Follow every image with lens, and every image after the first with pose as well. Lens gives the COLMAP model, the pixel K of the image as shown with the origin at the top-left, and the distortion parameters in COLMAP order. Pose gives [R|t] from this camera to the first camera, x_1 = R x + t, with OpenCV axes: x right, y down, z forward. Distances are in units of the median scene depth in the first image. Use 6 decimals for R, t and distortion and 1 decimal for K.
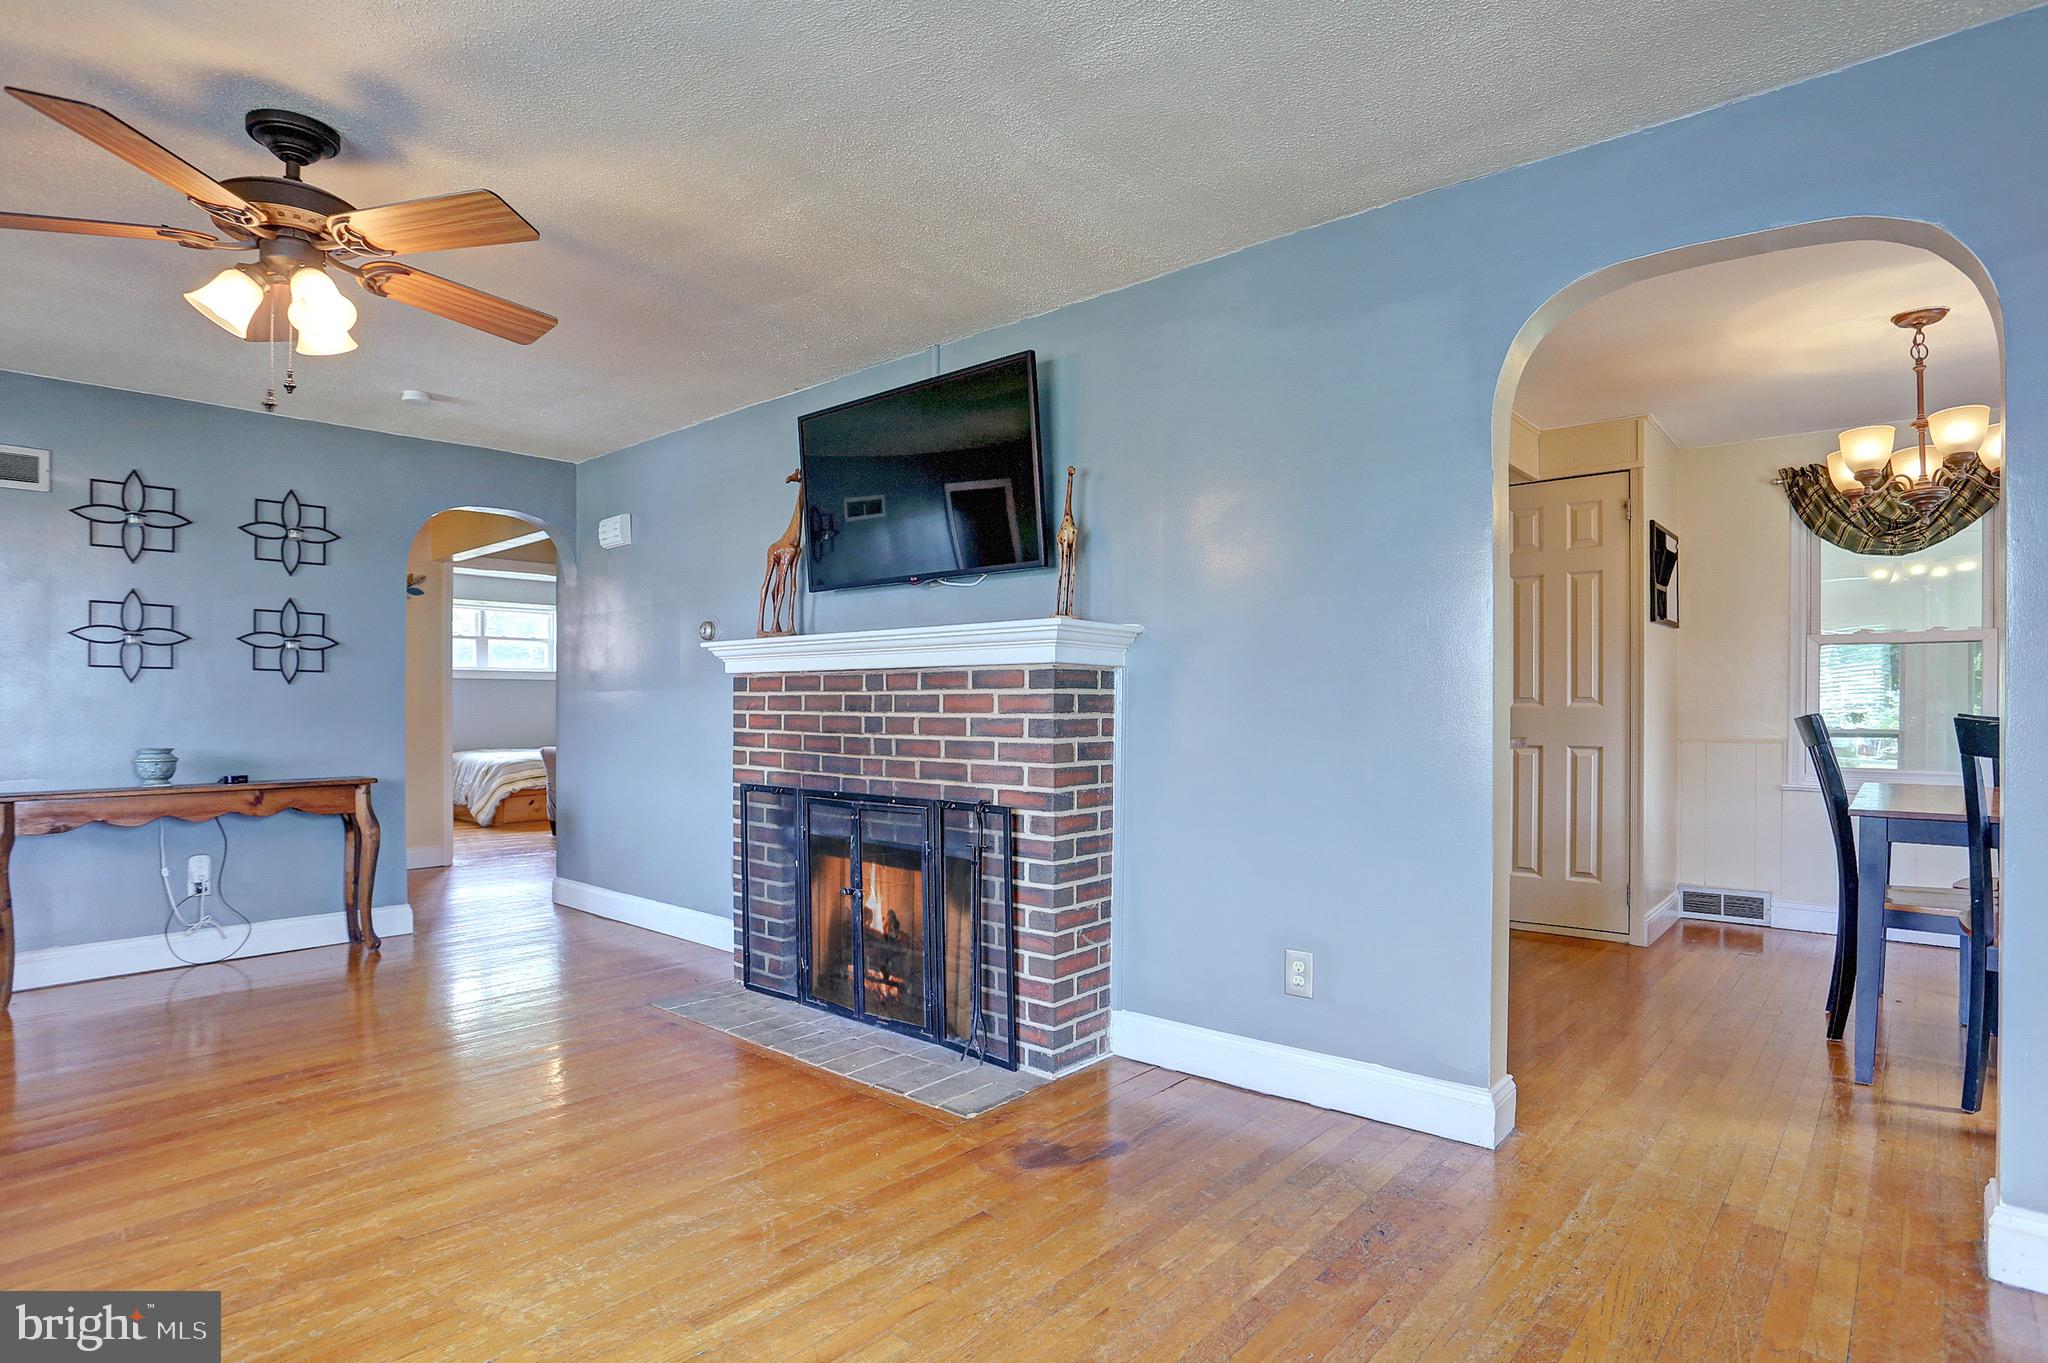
lens RADIAL K [[1060.9, 0, 1030.2], [0, 1060.9, 714.8], [0, 0, 1]] dist [-0.044903, 0.015564]
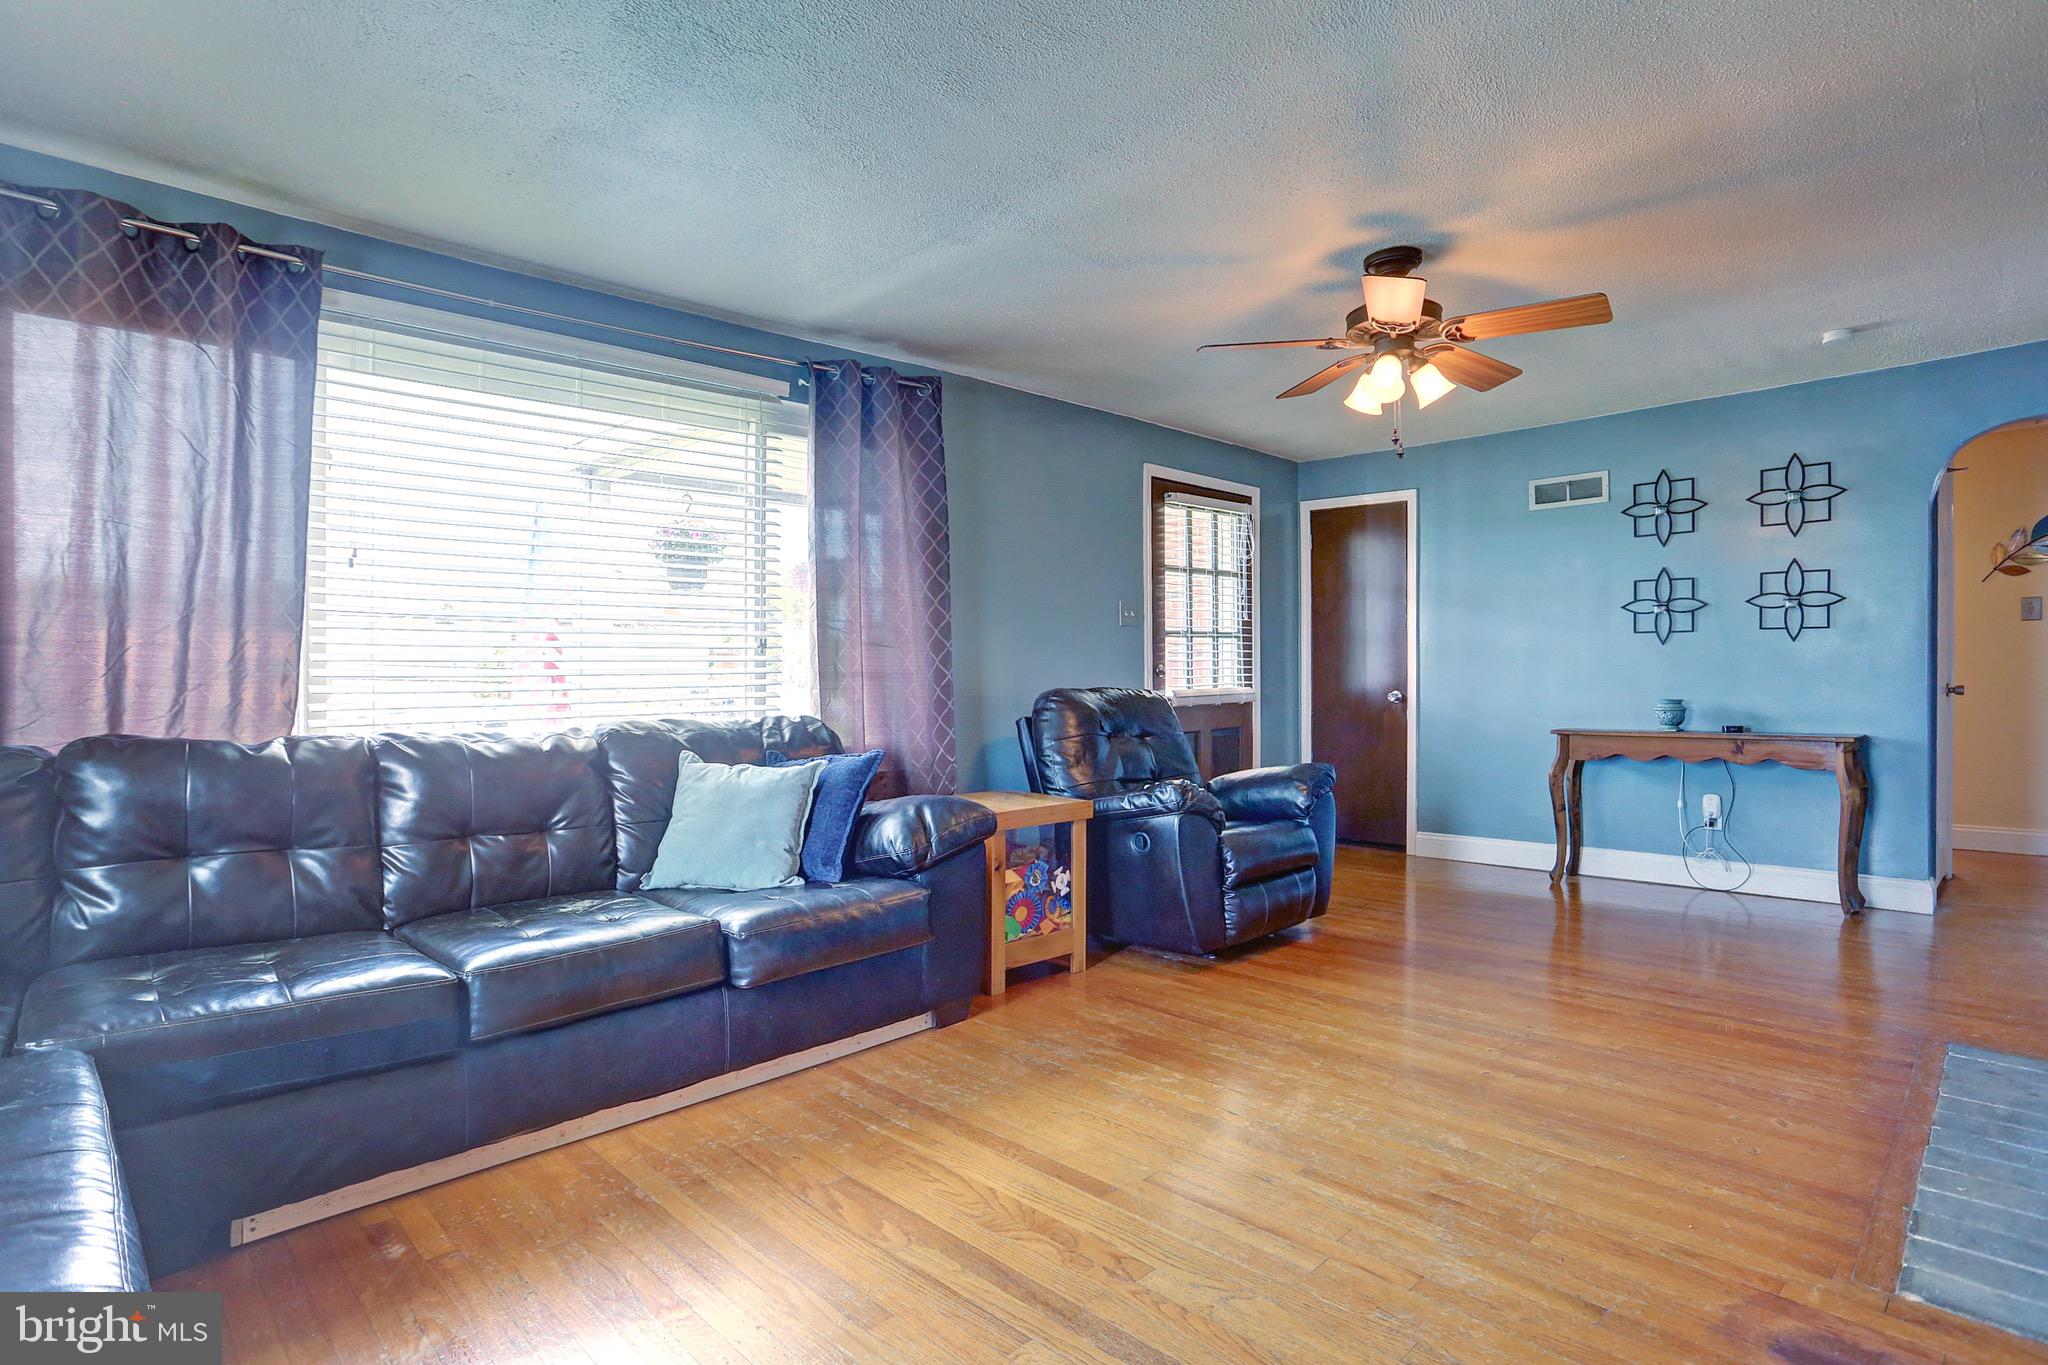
lens RADIAL K [[1060.9, 0, 1017.0], [0, 1060.9, 671.5], [0, 0, 1]] dist [-0.044903, 0.015564]
pose [[-0.080506, 0.003442, -0.996748, 0.551620], [0.004705, 0.999984, 0.003073, -0.009082], [0.996743, -0.004442, -0.080521, 0.446557]]
